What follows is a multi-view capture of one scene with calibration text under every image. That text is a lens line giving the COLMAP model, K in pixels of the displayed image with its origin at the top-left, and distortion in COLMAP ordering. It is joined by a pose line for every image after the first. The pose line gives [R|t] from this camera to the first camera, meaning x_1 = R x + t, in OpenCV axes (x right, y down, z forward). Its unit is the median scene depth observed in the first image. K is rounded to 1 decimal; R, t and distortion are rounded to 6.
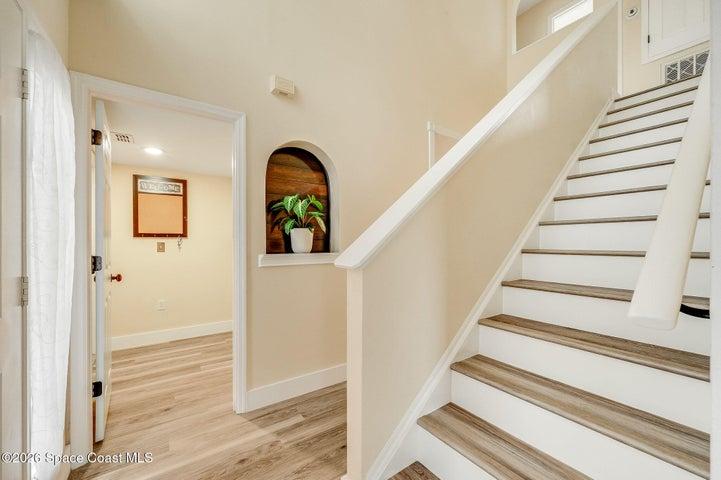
lens RADIAL K [[293.7, 0, 360.2], [0, 293.7, 240.2], [0, 0, 1]] dist [0.000127, -0.000007]
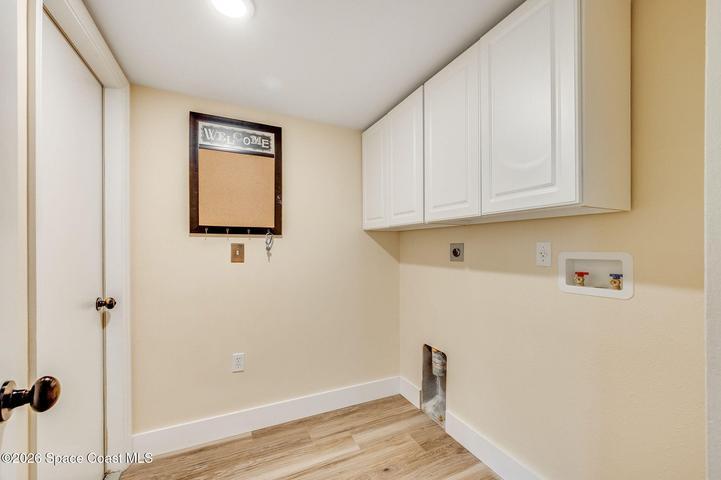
lens RADIAL K [[293.7, 0, 360.5], [0, 293.7, 244.1], [0, 0, 1]] dist [0.000127, -0.000007]
pose [[0.989440, 0.002651, -0.144916, -0.379322], [-0.002698, 0.999996, -0.000130, 0.007030], [0.144916, 0.000520, 0.989444, 0.504474]]
